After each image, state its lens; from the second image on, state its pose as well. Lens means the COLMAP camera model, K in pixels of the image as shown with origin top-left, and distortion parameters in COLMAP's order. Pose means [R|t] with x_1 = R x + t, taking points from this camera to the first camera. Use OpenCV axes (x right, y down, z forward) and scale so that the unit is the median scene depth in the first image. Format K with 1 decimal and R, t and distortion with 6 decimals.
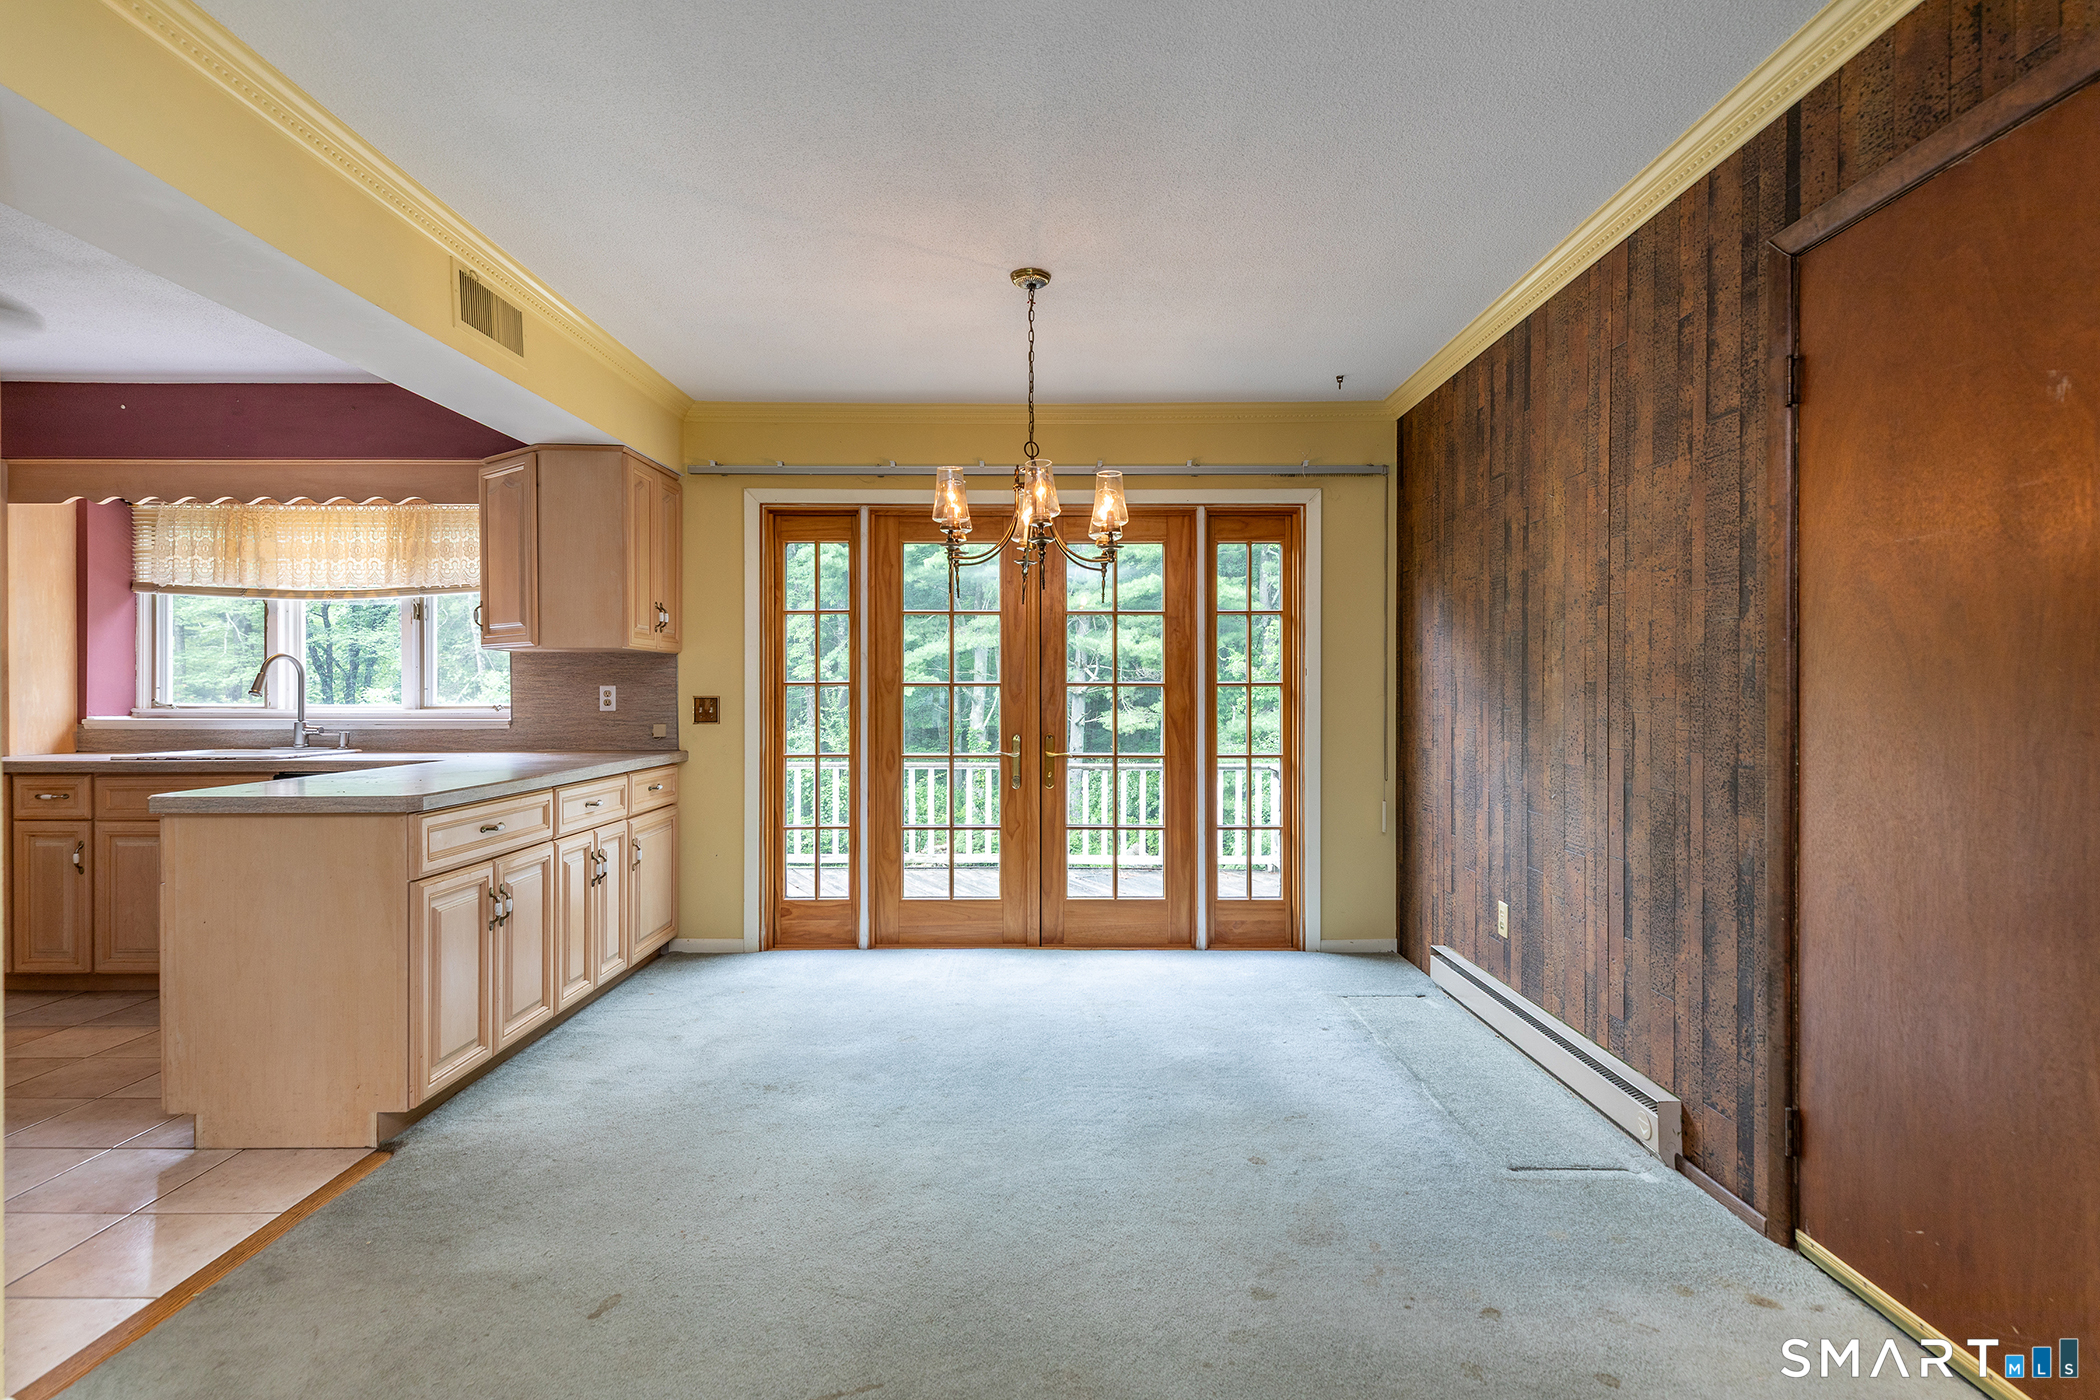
lens RADIAL K [[1111.3, 0, 1119.2], [0, 1111.3, 699.9], [0, 0, 1]] dist [0.004262, -0.003980]
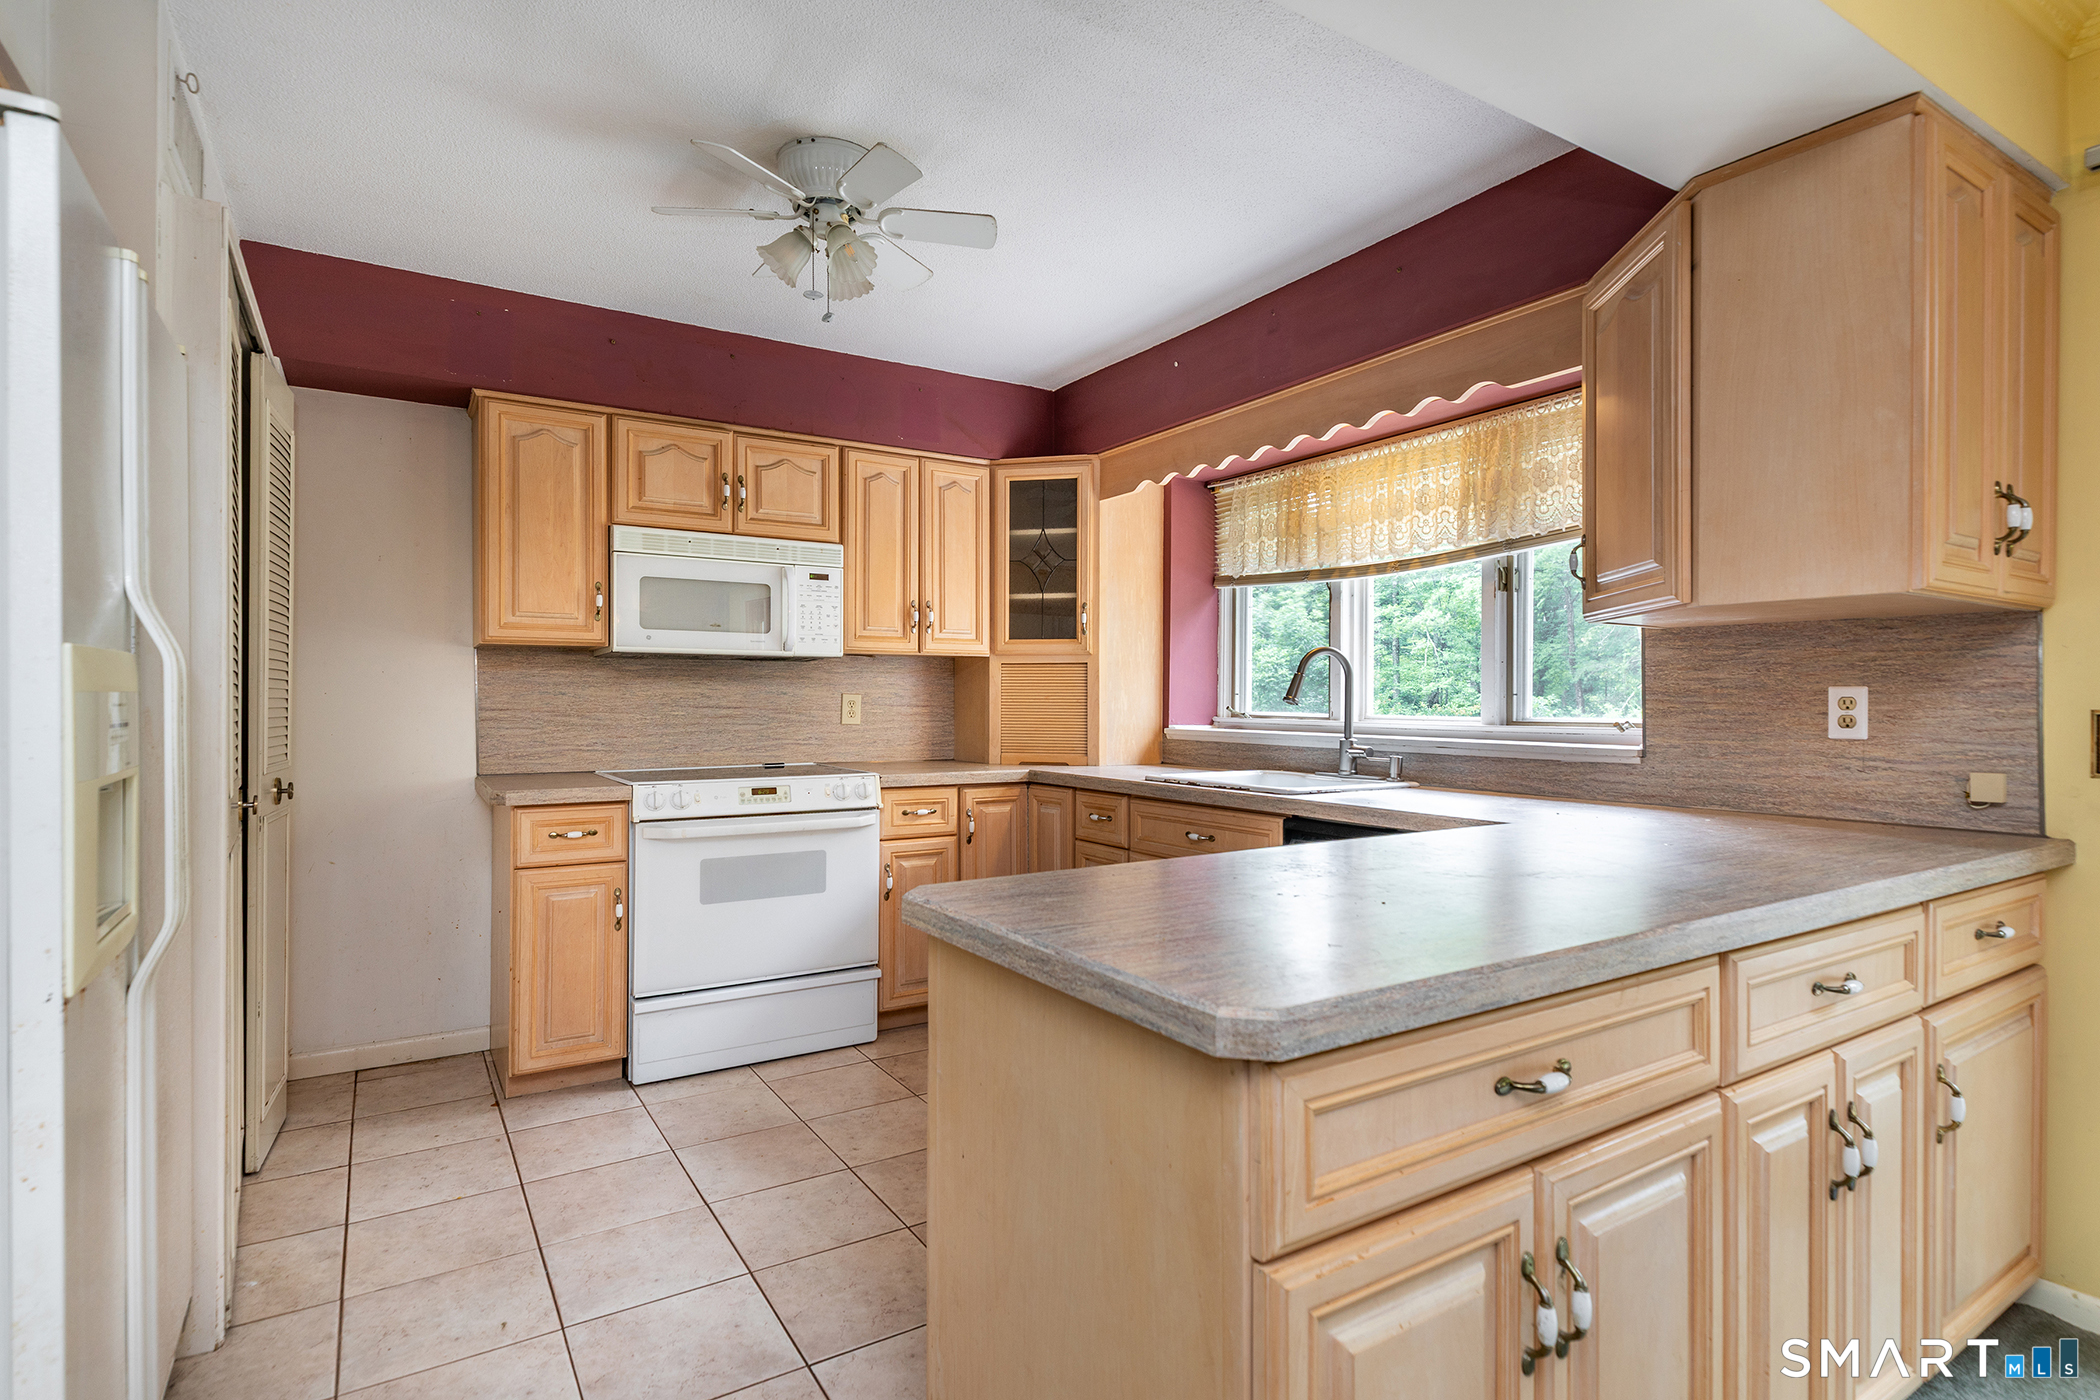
lens RADIAL K [[1040.5, 0, 998.8], [0, 1040.5, 699.1], [0, 0, 1]] dist [0.017706, -0.006570]
pose [[0.473210, 0.001414, -0.880948, -0.232880], [-0.009084, 0.999953, -0.003275, -0.002401], [0.880903, 0.009552, 0.473201, 0.459991]]
